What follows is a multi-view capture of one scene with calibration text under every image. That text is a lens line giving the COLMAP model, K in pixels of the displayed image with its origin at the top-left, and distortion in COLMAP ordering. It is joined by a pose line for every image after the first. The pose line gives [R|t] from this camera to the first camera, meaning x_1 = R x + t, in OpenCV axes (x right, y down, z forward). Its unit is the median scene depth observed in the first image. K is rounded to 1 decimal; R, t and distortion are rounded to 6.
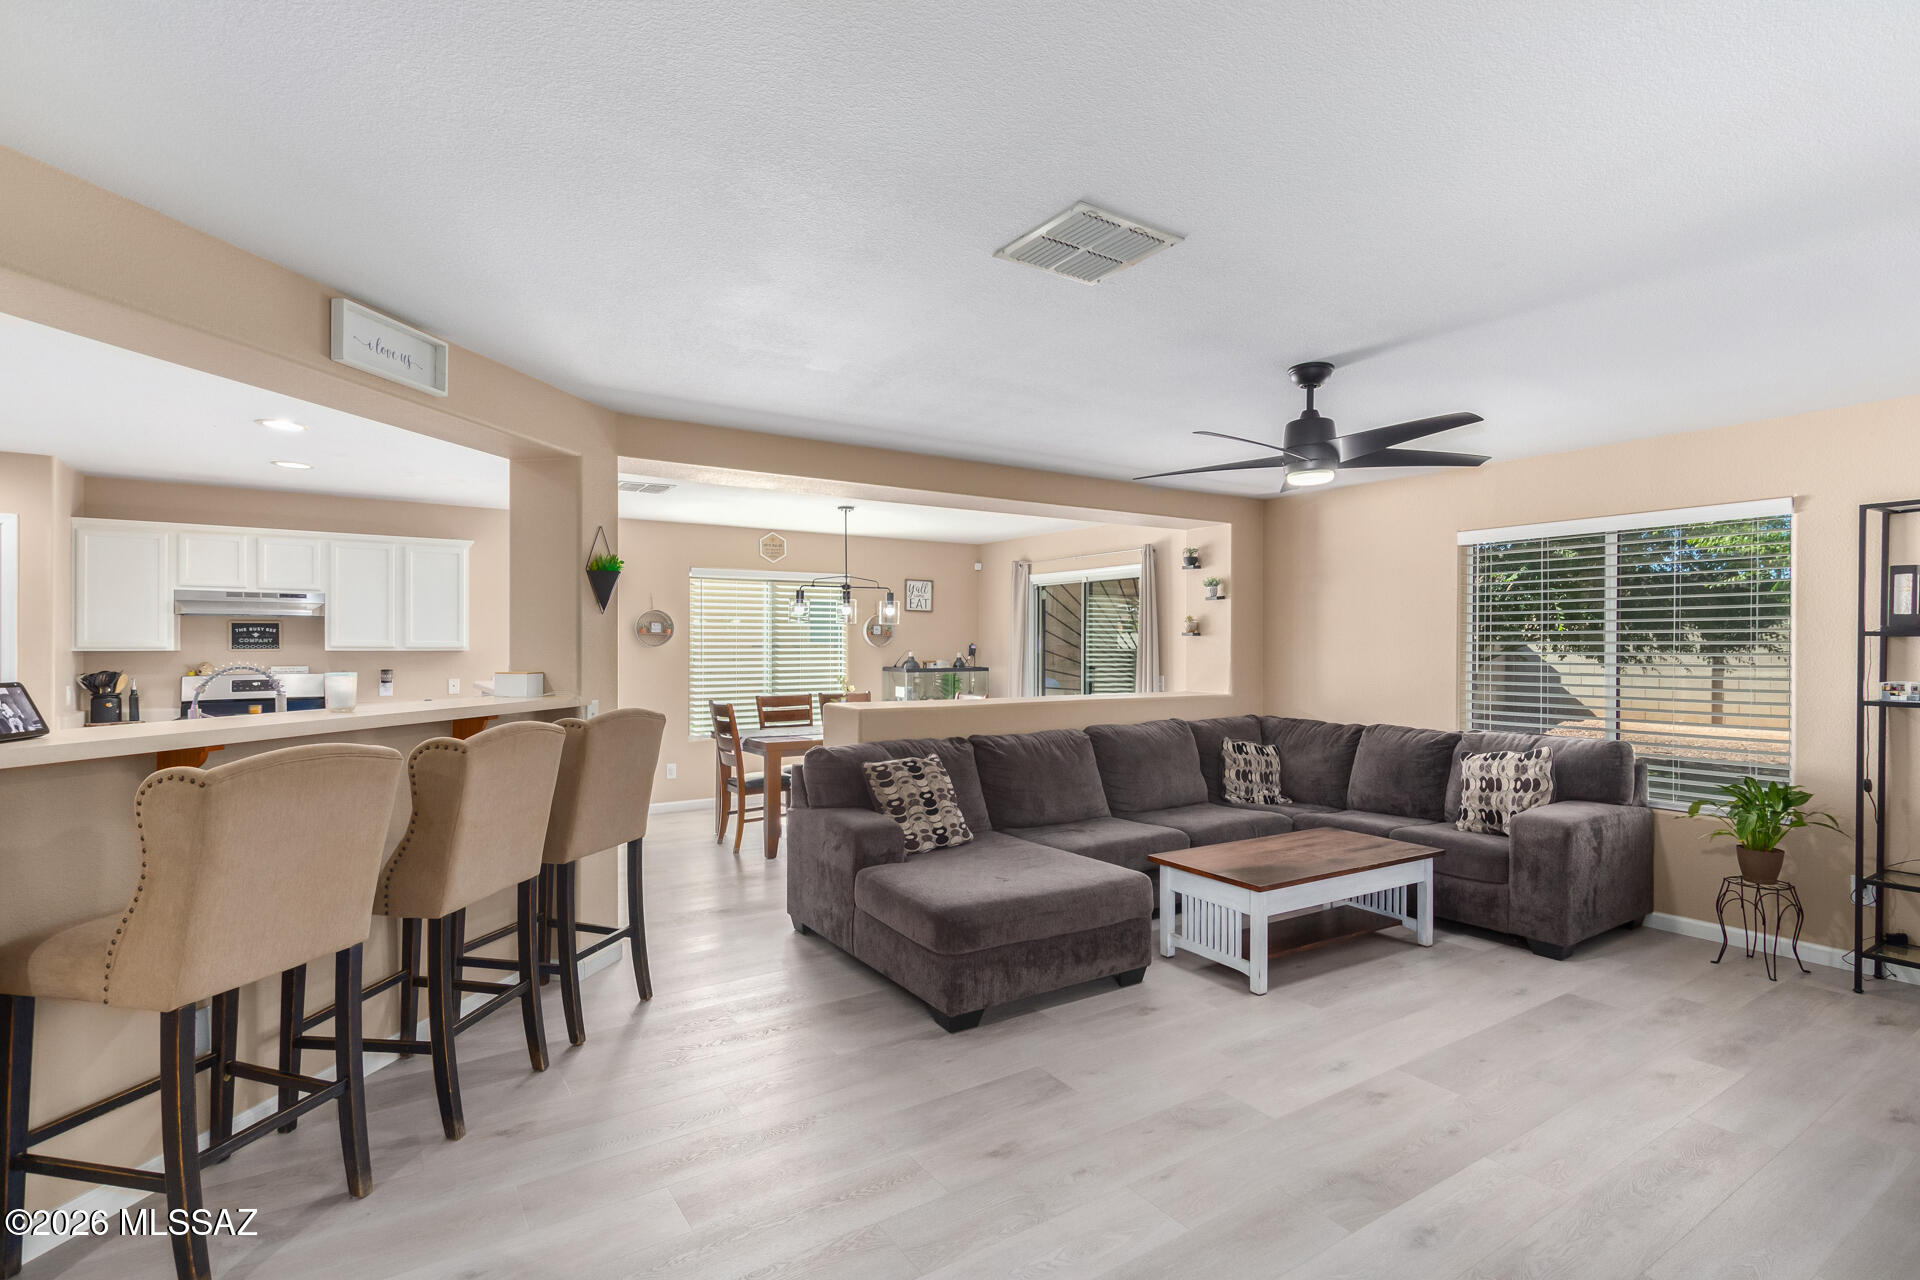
lens RADIAL K [[928.8, 0, 953.0], [0, 928.8, 646.5], [0, 0, 1]] dist [0.004957, 0.000816]
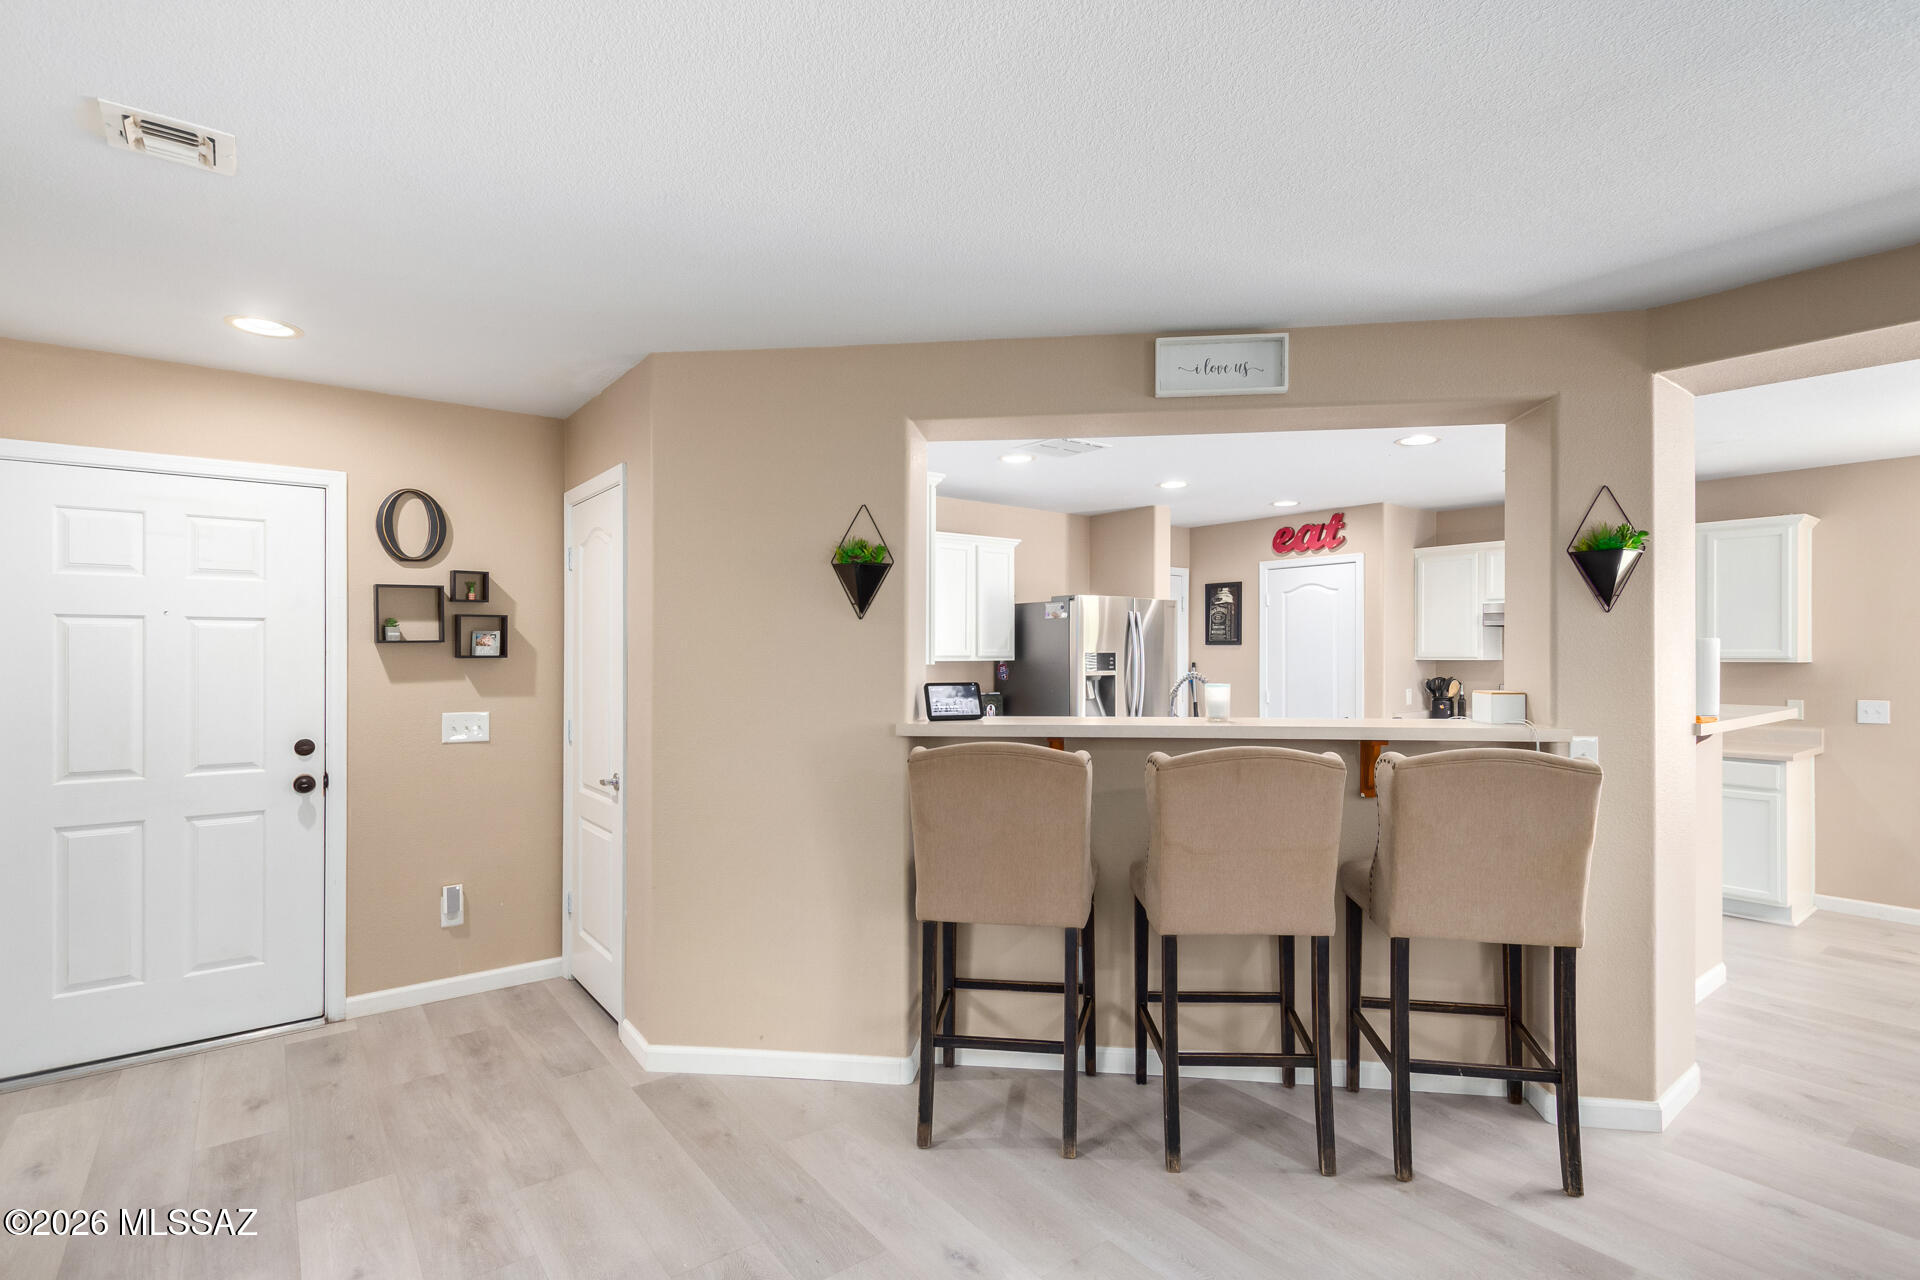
lens RADIAL K [[916.6, 0, 973.3], [0, 916.6, 646.7], [0, 0, 1]] dist [0.000514, -0.000133]
pose [[0.072703, -0.008276, -0.997319, 0.235122], [0.000499, 0.999966, -0.008261, -0.003531], [0.997354, 0.000103, 0.072705, 0.424669]]
